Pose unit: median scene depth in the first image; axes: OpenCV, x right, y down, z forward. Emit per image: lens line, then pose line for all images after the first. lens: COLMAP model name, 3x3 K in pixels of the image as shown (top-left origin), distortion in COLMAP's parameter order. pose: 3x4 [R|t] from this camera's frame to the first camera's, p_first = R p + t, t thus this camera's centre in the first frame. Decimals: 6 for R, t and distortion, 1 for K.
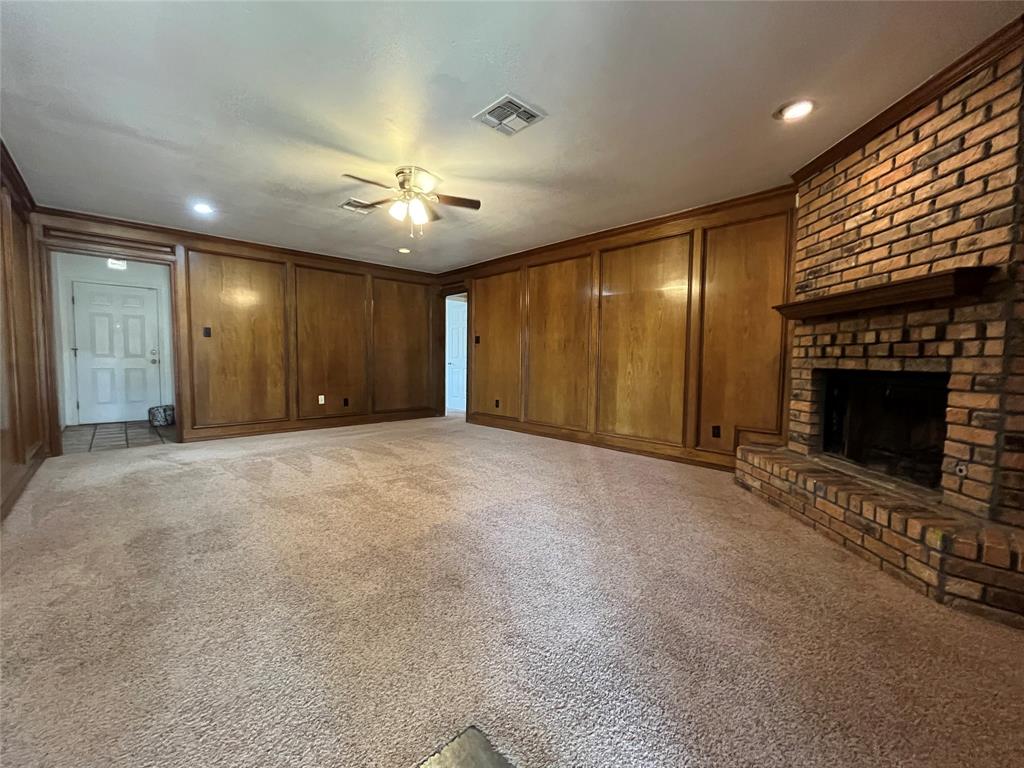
lens RADIAL K [[417.6, 0, 512.8], [0, 417.6, 380.7], [0, 0, 1]] dist [0.000106, 0.000880]
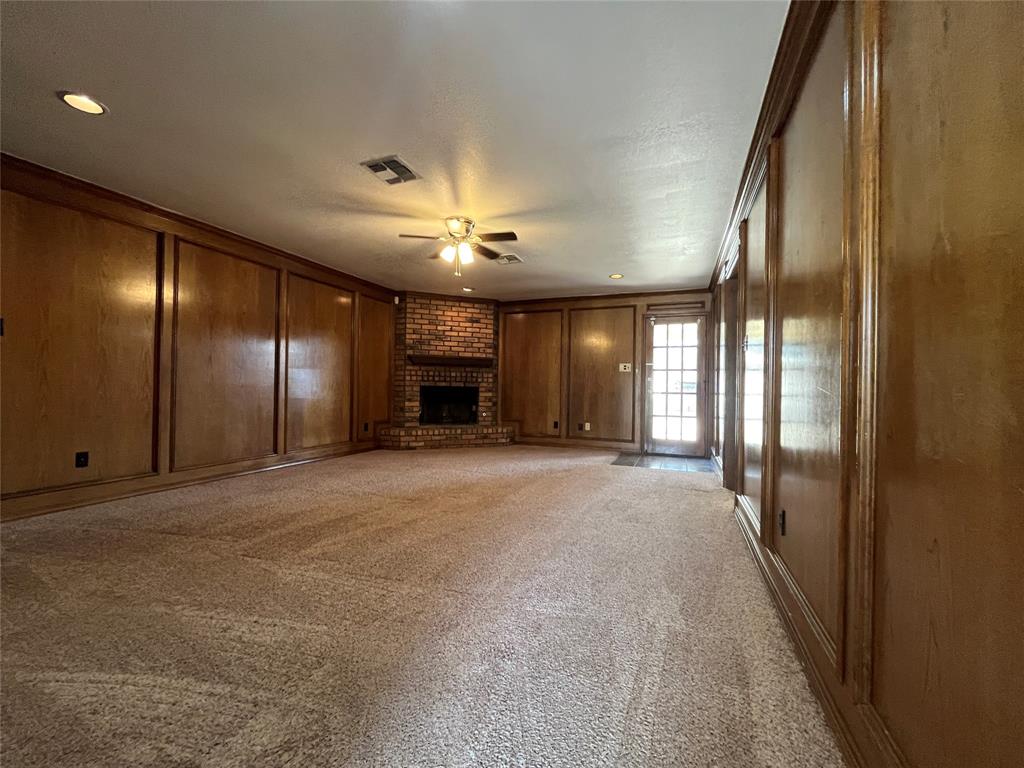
lens RADIAL K [[417.6, 0, 512.8], [0, 417.6, 386.2], [0, 0, 1]] dist [0.000106, 0.000880]
pose [[-0.411208, -0.014400, 0.911428, -1.784855], [0.024606, 0.999335, 0.026891, -0.090217], [-0.911209, 0.033485, -0.410581, 1.771403]]
